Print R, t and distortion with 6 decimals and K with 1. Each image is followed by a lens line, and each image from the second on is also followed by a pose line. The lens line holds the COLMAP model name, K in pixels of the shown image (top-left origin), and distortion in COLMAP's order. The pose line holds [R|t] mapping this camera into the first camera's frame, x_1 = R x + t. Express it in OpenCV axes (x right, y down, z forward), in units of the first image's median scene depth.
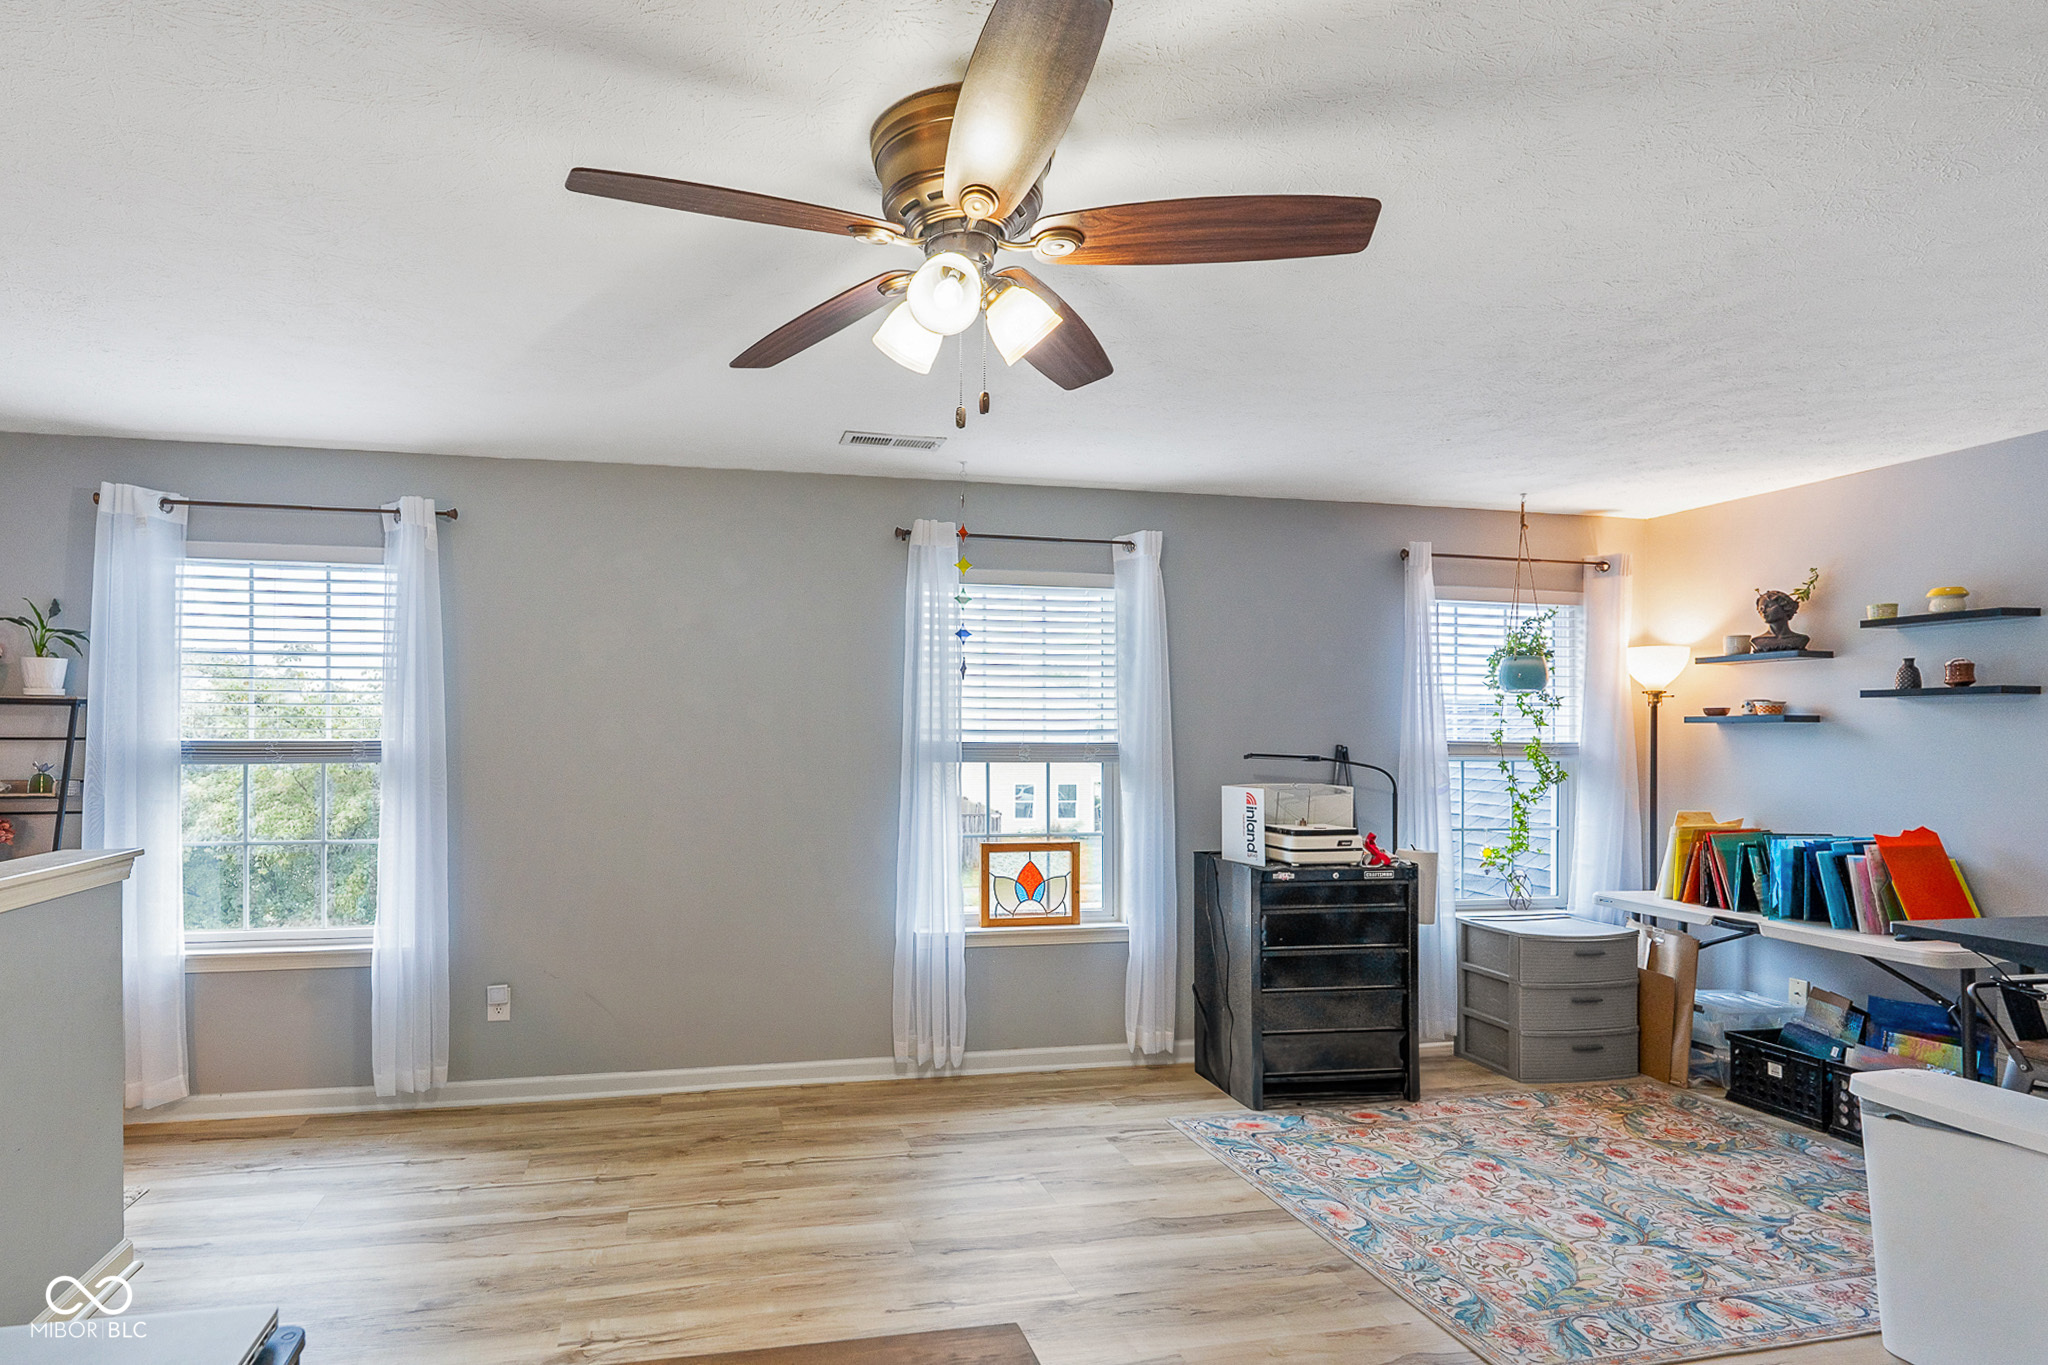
lens RADIAL K [[1012.0, 0, 890.2], [0, 1012.0, 737.1], [0, 0, 1]] dist [-0.001701, -0.000217]
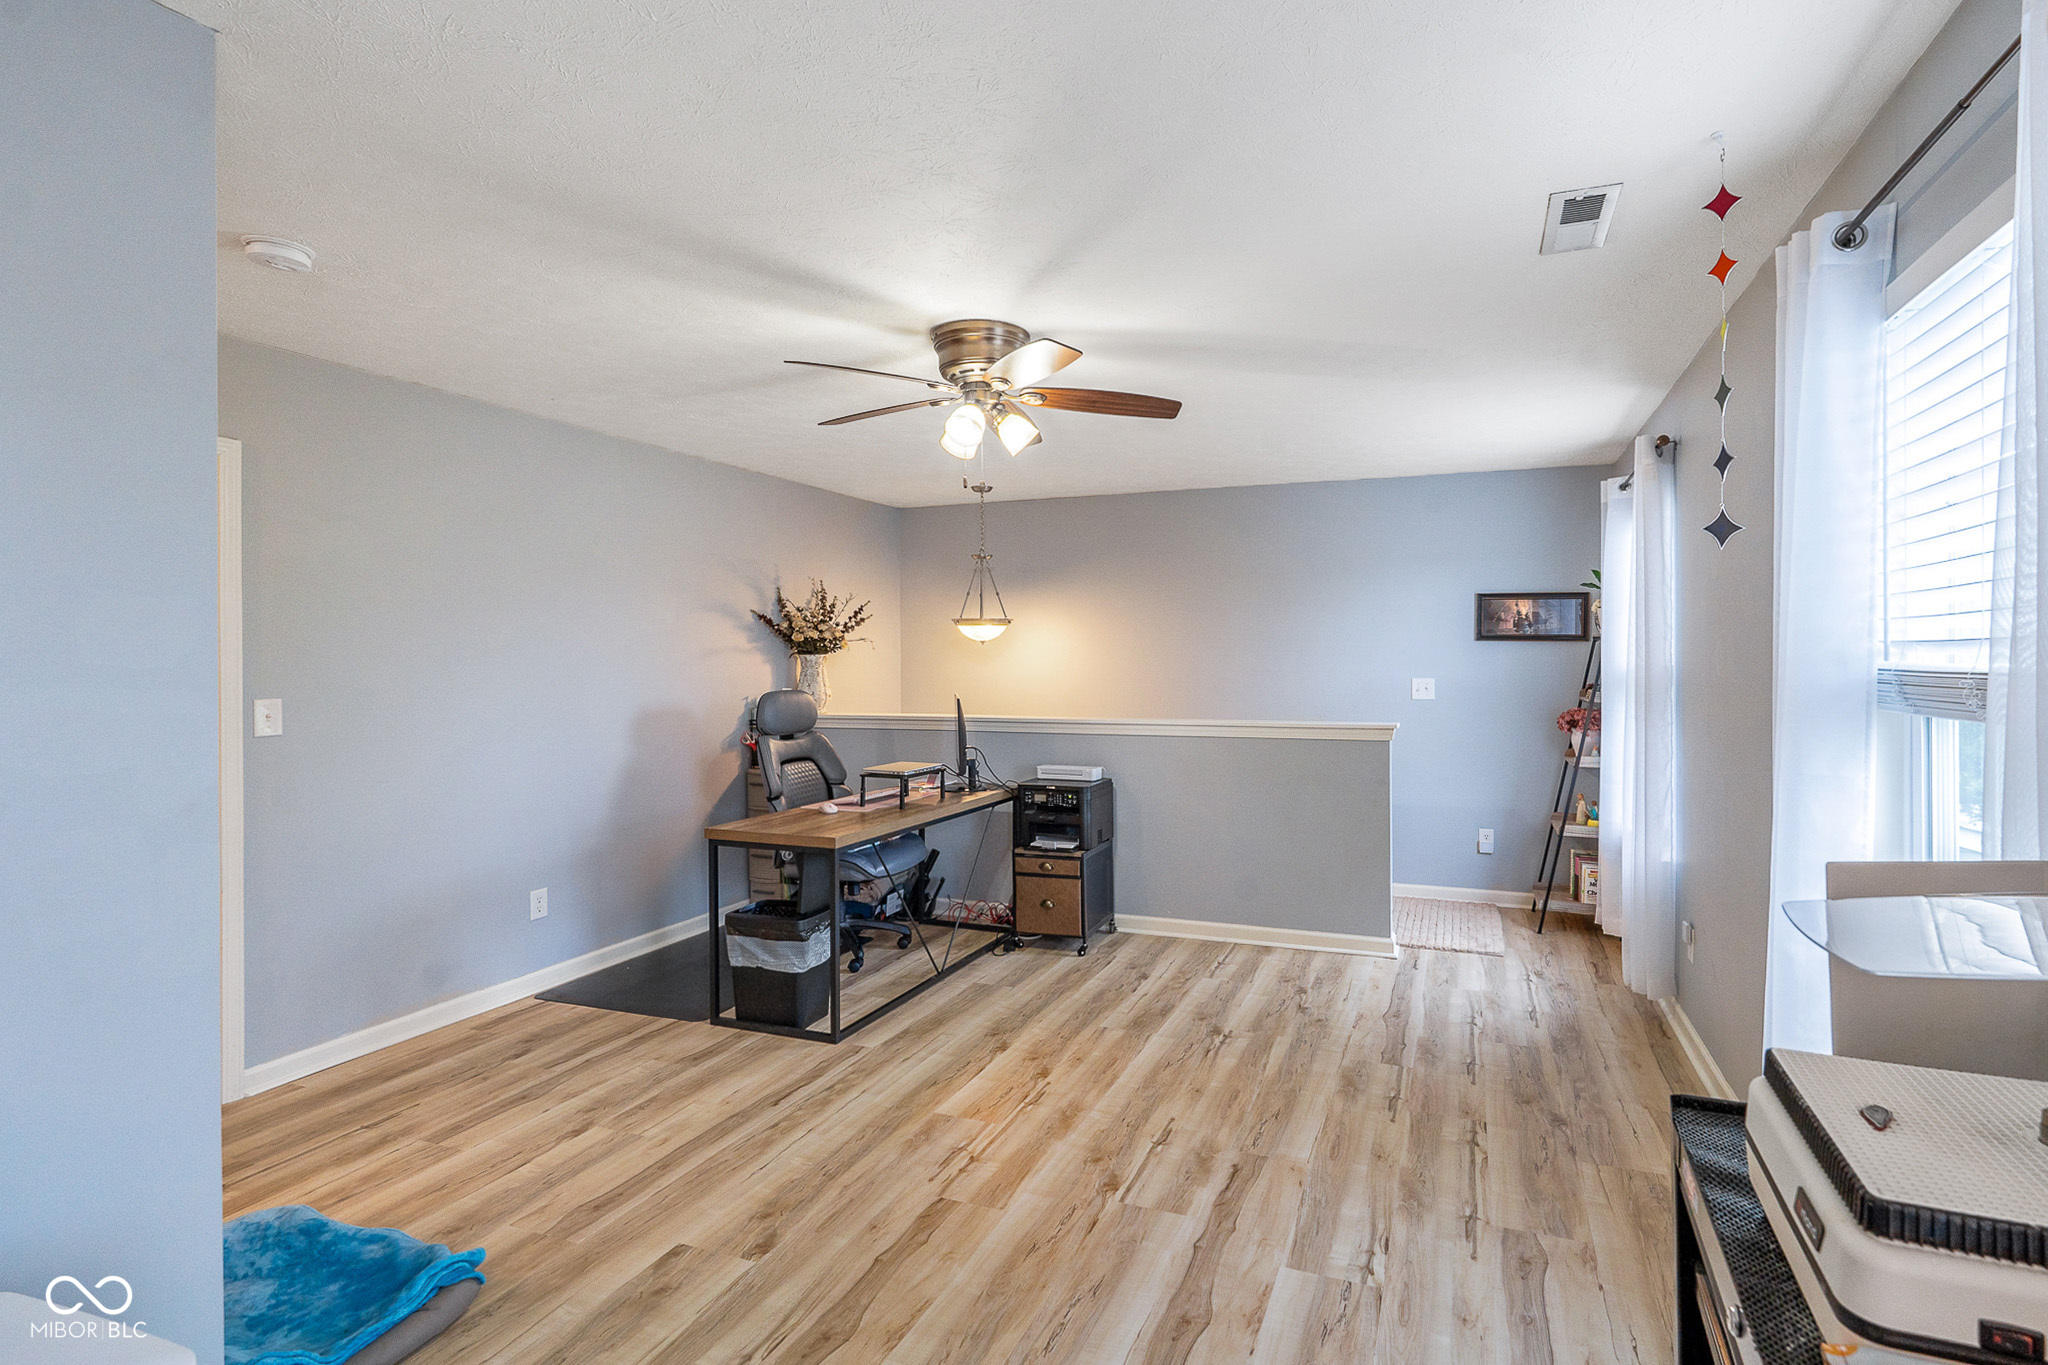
lens RADIAL K [[942.6, 0, 1027.9], [0, 942.6, 712.4], [0, 0, 1]] dist [-0.001628, -0.000023]
pose [[-0.590764, 0.037732, -0.805962, 0.756061], [-0.000484, 0.998889, 0.047118, 0.005810], [0.806845, 0.028226, -0.590089, 1.123054]]
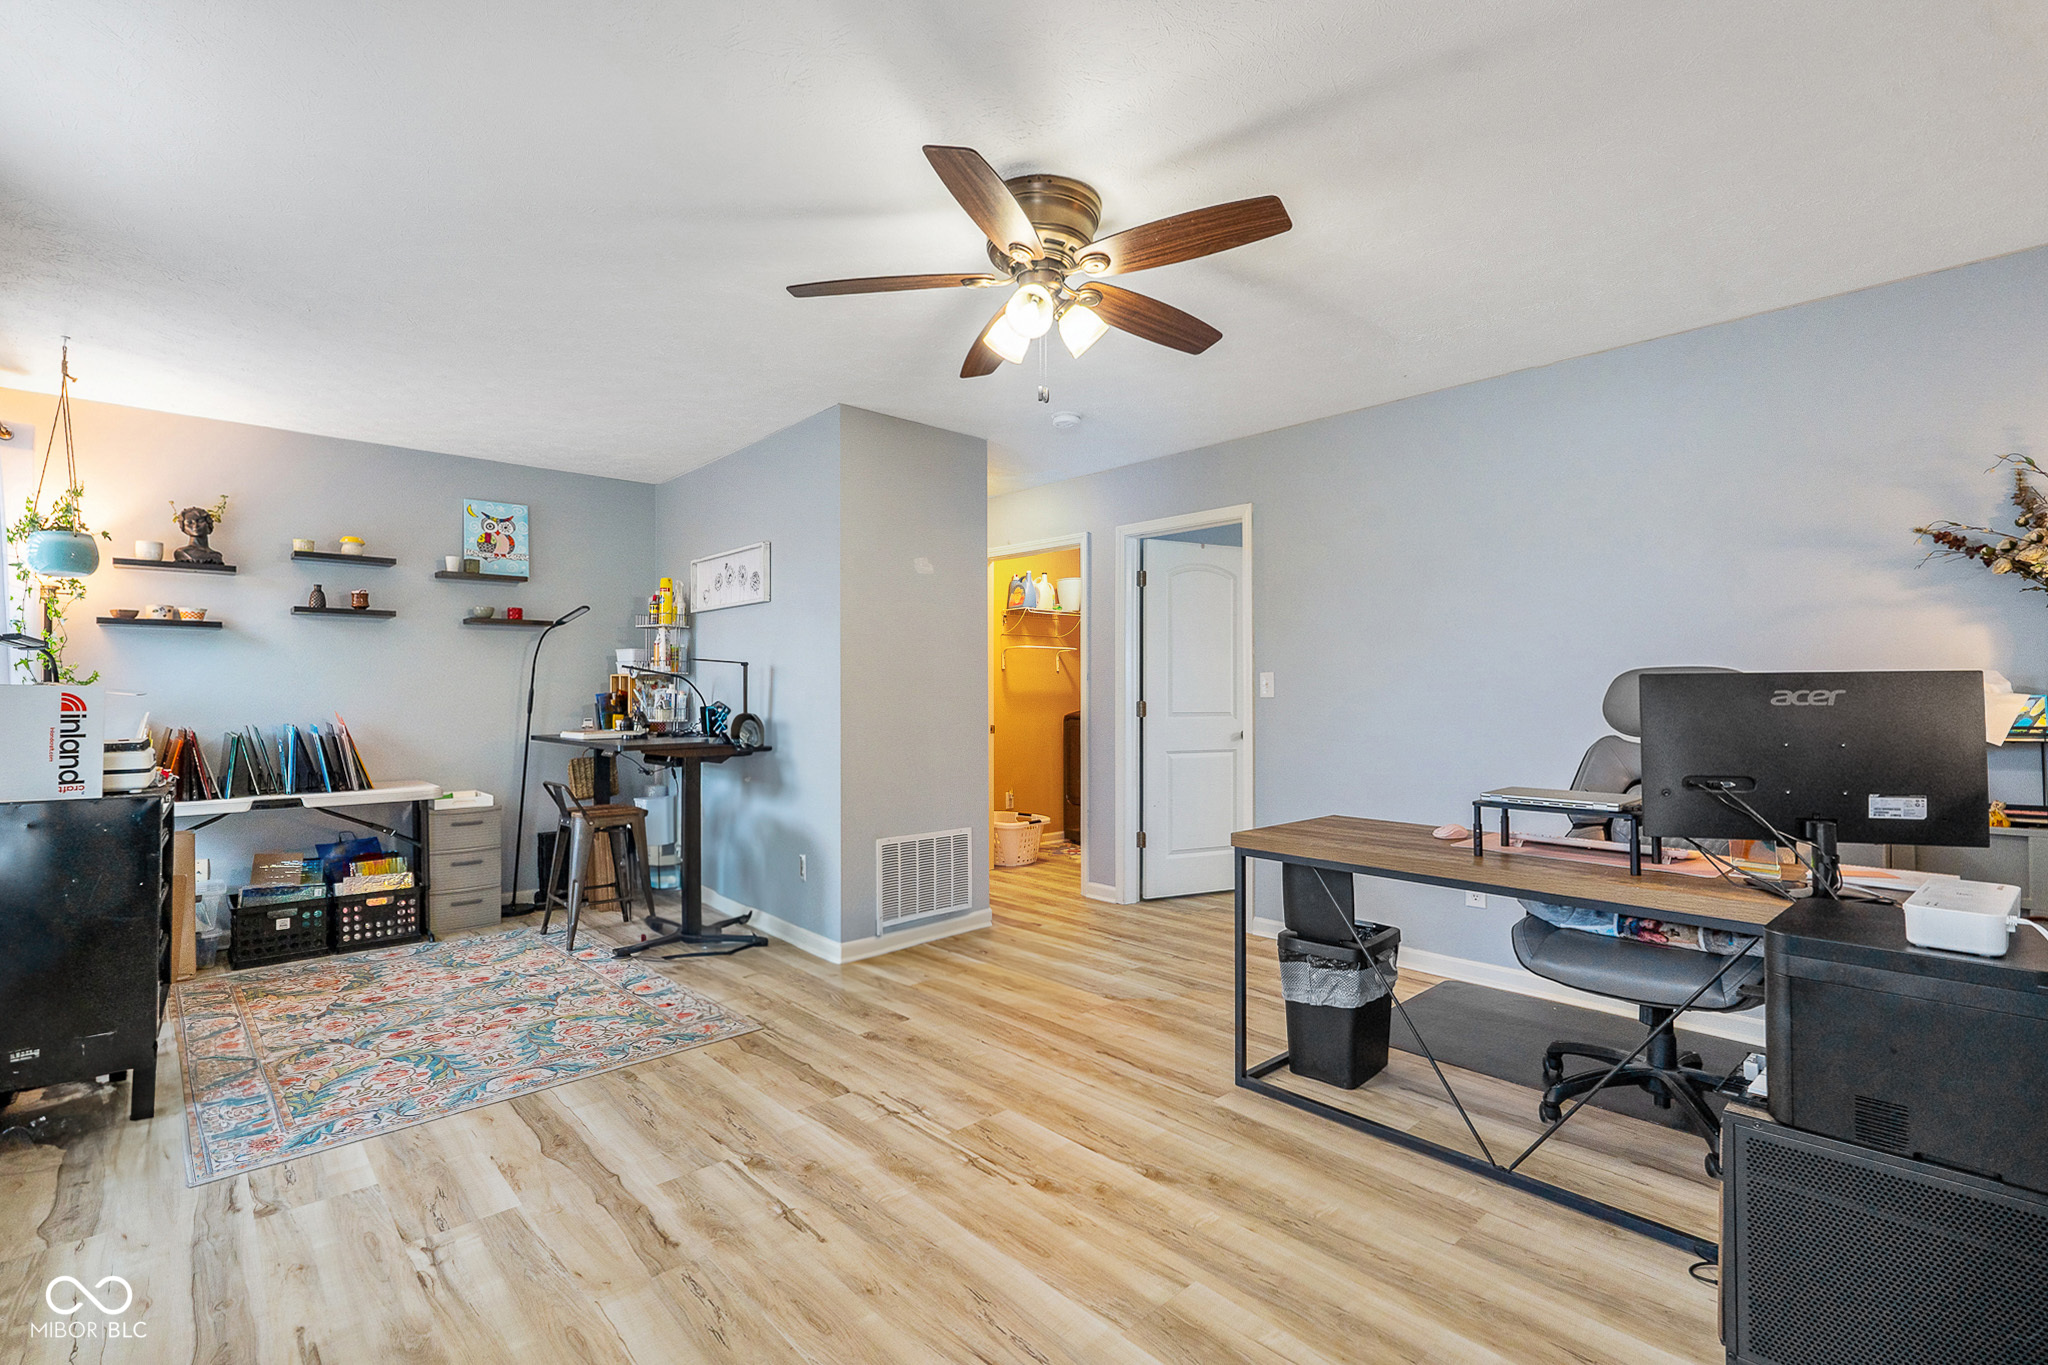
lens RADIAL K [[901.3, 0, 1079.8], [0, 901.3, 683.1], [0, 0, 1]] dist [-0.001712, -0.000395]
pose [[-0.557212, 0.001194, 0.830370, -0.575662], [-0.000346, 0.999999, -0.001670, 0.057805], [-0.830371, -0.001218, -0.557210, 0.919638]]
